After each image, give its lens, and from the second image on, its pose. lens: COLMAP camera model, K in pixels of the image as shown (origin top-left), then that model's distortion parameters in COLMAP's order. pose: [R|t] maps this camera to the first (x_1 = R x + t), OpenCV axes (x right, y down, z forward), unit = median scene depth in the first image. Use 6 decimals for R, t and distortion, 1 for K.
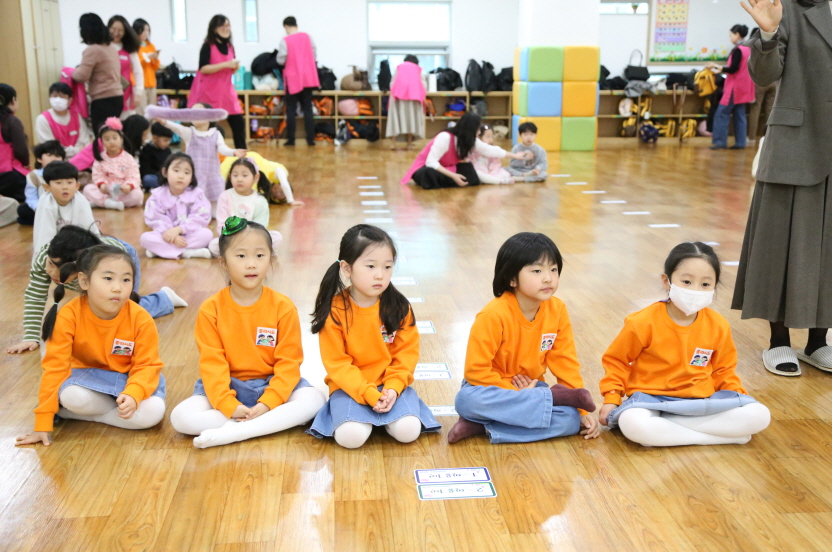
lens RADIAL K [[1050.1, 0, 412.6], [0, 1050.1, 271.0], [0, 0, 1]] dist [0.184057, 0.000000]
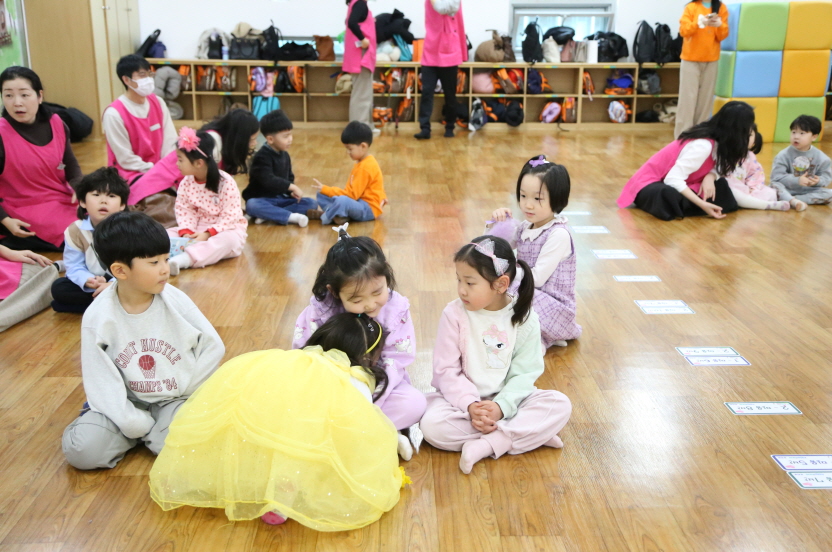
lens RADIAL K [[991.4, 0, 421.8], [0, 991.4, 278.1], [0, 0, 1]] dist [0.140290, 0.000000]
pose [[0.998821, 0.016846, -0.045530, -0.072093], [-0.014339, 0.998393, 0.054832, -0.048079], [0.046381, -0.054114, 0.997457, 0.235374]]
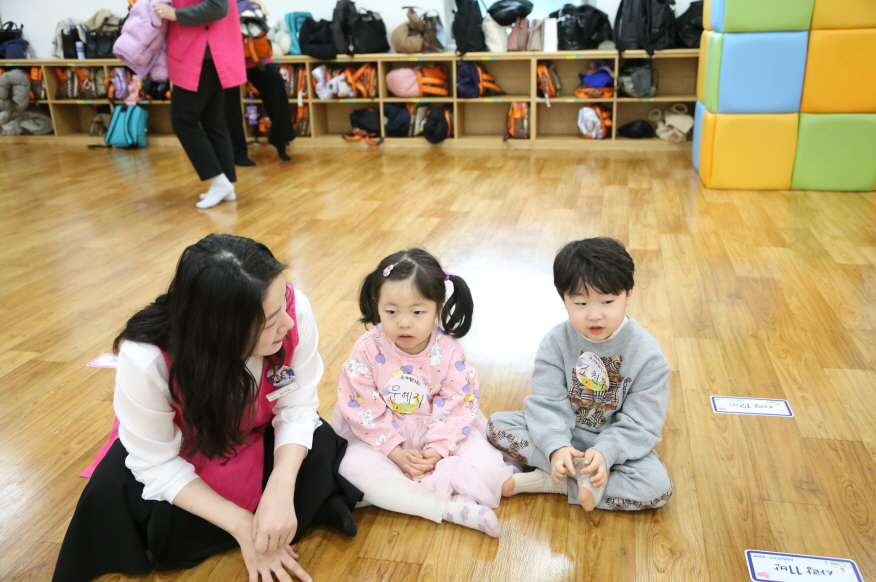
lens RADIAL K [[776.3, 0, 447.5], [0, 776.3, 296.6], [0, 0, 1]] dist [0.005442, 0.032312]
pose [[0.958547, 0.070026, -0.276194, 0.087588], [-0.024599, 0.986049, 0.164630, -0.110257], [0.283869, -0.151011, 0.946897, 0.588257]]
